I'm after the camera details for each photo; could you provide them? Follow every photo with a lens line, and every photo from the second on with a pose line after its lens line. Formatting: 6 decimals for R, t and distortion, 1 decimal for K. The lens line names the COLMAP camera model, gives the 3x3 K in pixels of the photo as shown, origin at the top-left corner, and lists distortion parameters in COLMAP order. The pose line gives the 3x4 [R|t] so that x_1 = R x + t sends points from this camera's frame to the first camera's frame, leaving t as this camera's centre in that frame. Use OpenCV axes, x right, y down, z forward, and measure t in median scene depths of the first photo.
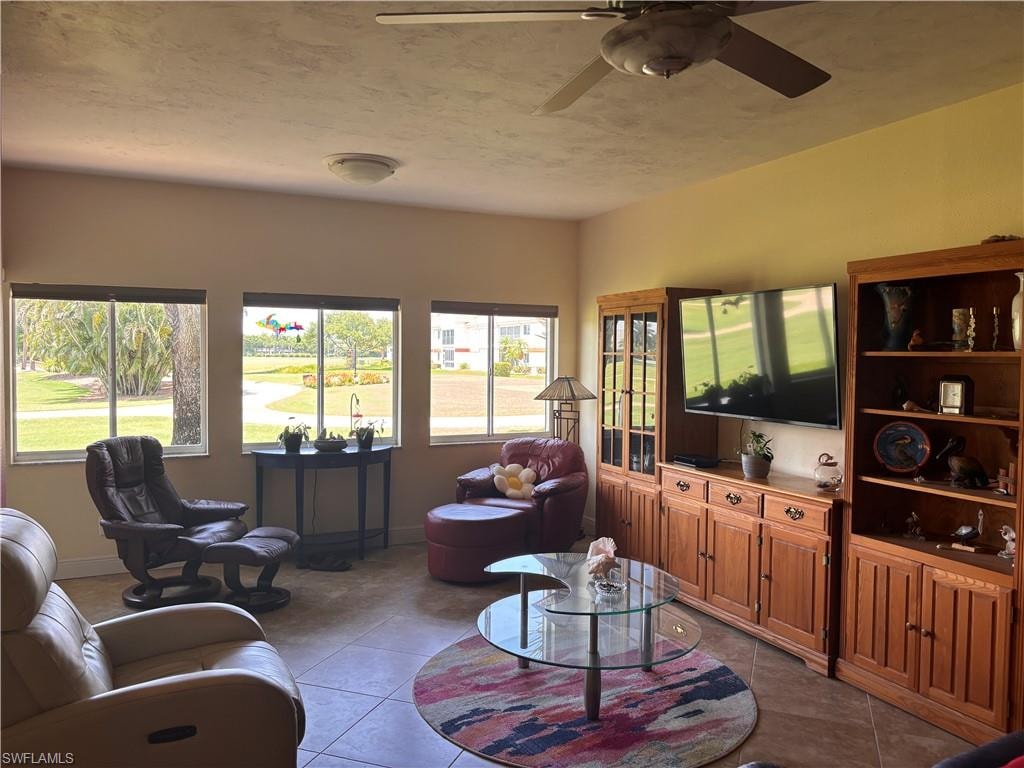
lens RADIAL K [[793.3, 0, 512.0], [0, 793.3, 384.0], [0, 0, 1]] dist [0.005525, 0.003906]
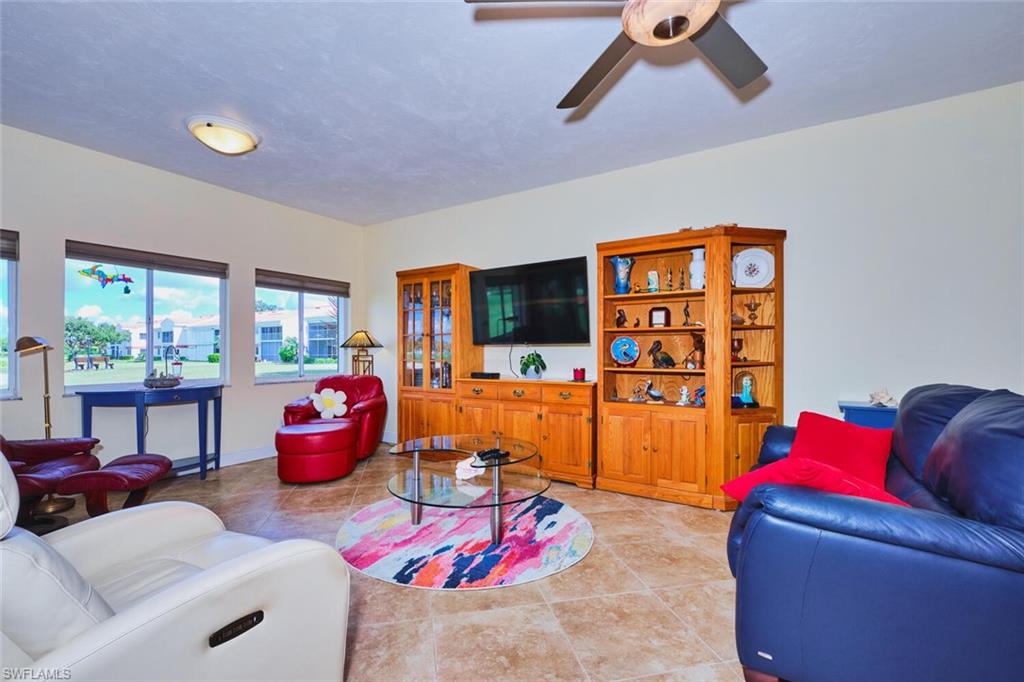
lens RADIAL K [[457.0, 0, 509.4], [0, 457.0, 349.7], [0, 0, 1]] dist [-0.002382, -0.000102]
pose [[0.839690, -0.011025, 0.542954, -0.293747], [0.031852, 0.999073, -0.028974, 0.102865], [-0.542131, 0.041624, 0.839263, 0.292797]]
